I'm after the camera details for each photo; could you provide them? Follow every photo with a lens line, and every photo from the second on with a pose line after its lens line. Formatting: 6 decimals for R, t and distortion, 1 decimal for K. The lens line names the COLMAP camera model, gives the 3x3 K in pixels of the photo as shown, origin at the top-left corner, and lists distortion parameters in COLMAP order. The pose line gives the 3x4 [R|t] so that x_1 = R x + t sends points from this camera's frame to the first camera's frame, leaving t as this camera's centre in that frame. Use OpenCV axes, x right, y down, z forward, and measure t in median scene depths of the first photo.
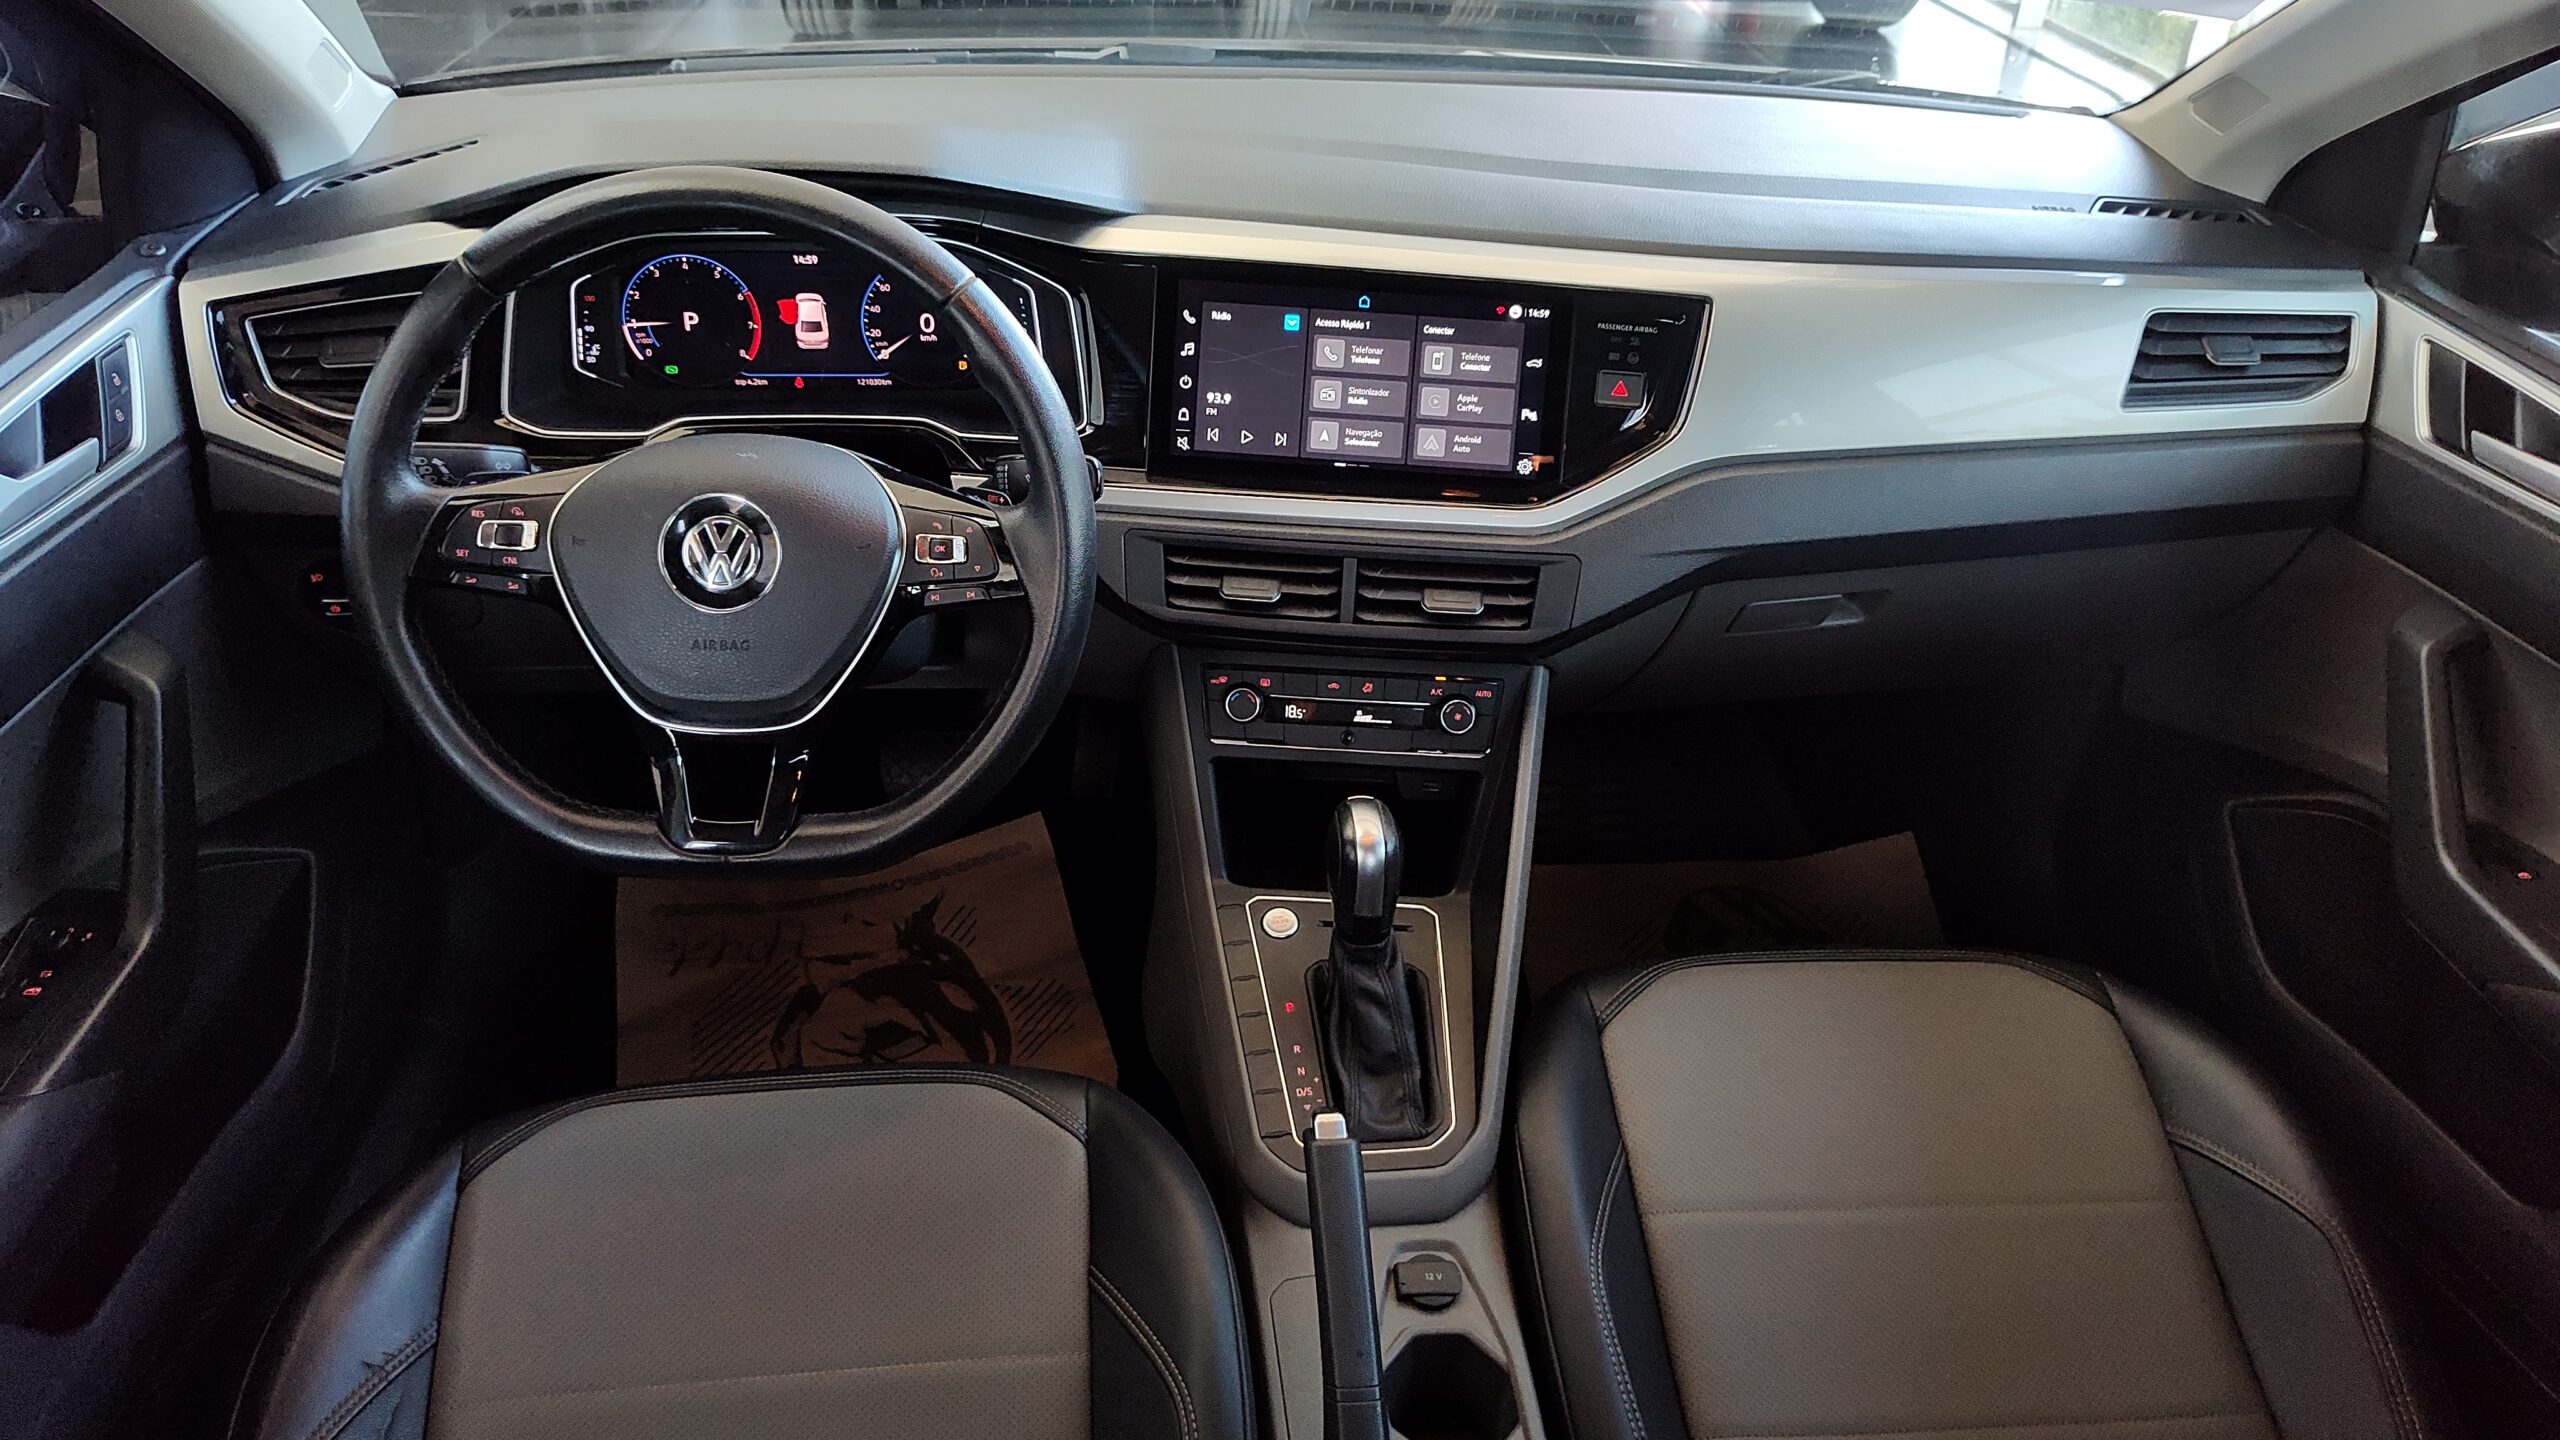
lens RADIAL K [[1776.4, 0, 1278.6], [0, 1776.4, 712.3], [0, 0, 1]] dist [0.035797, -0.070236]
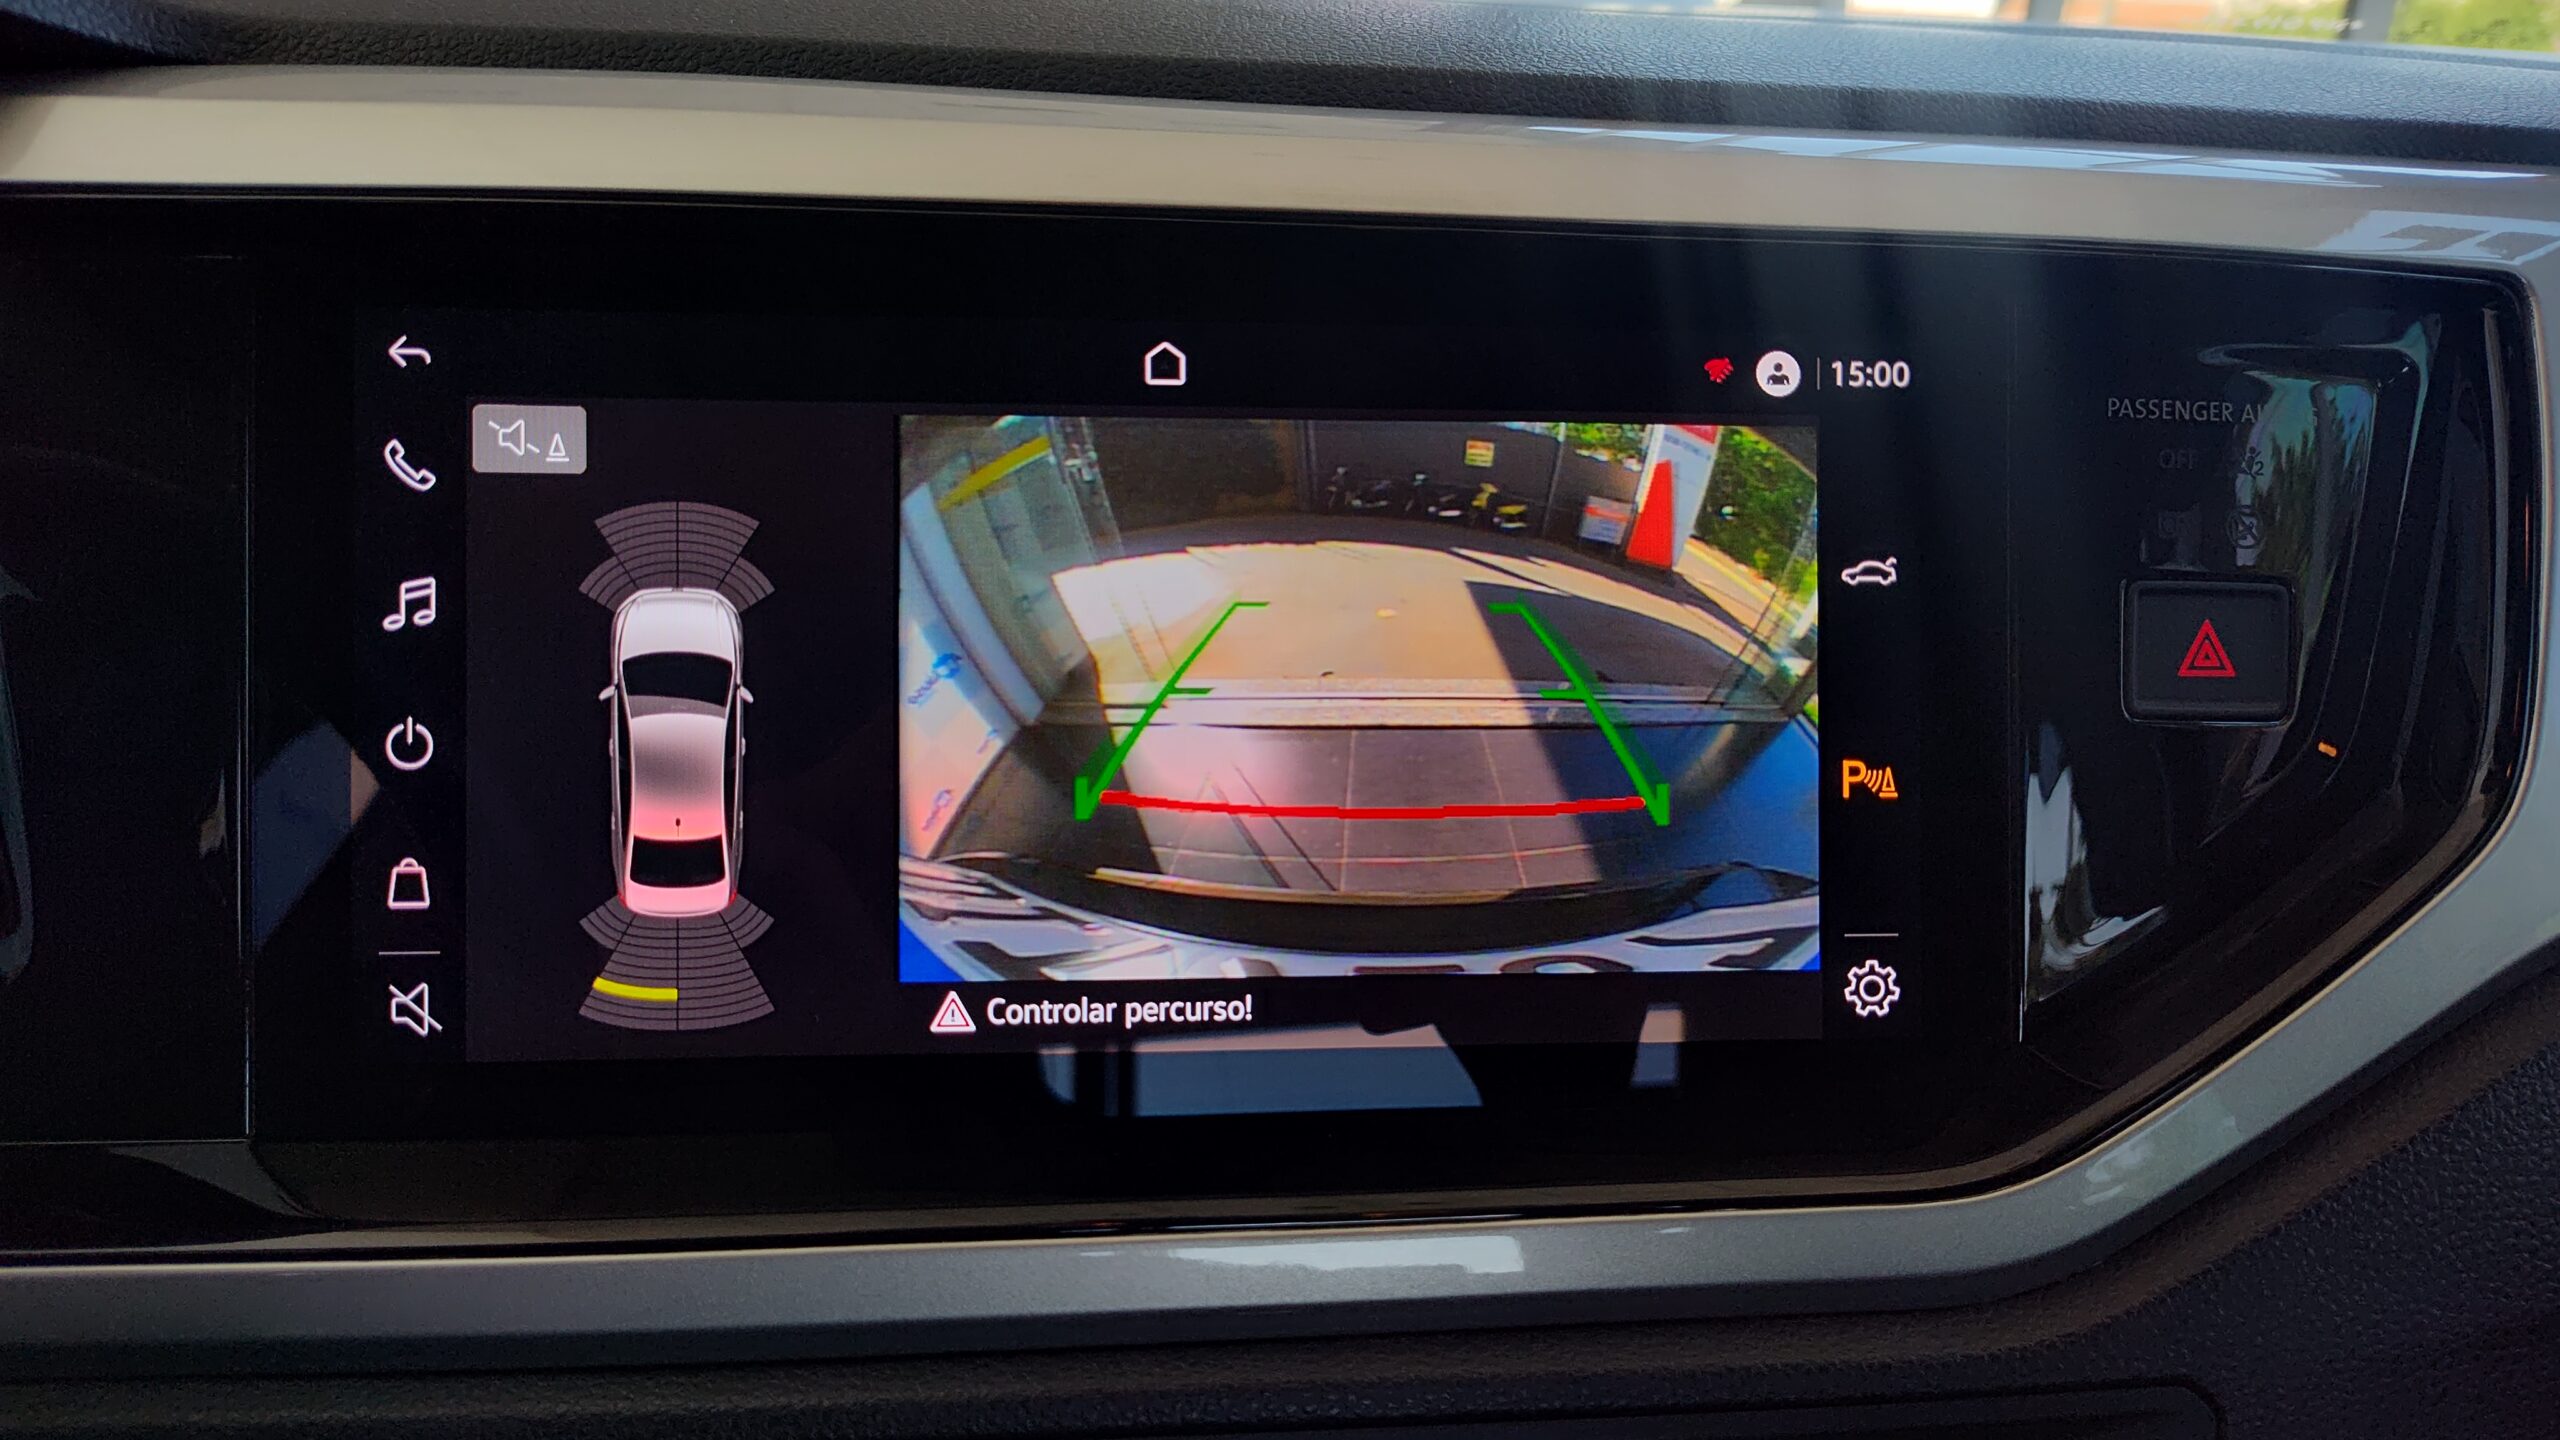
lens RADIAL K [[1803.3, 0, 1274.8], [0, 1803.3, 732.8], [0, 0, 1]] dist [0.021141, -0.058648]
pose [[0.989108, -0.069203, 0.129912, 0.027697], [0.090482, 0.982000, -0.165798, -0.138567], [-0.116100, 0.175747, 0.977565, 0.759997]]
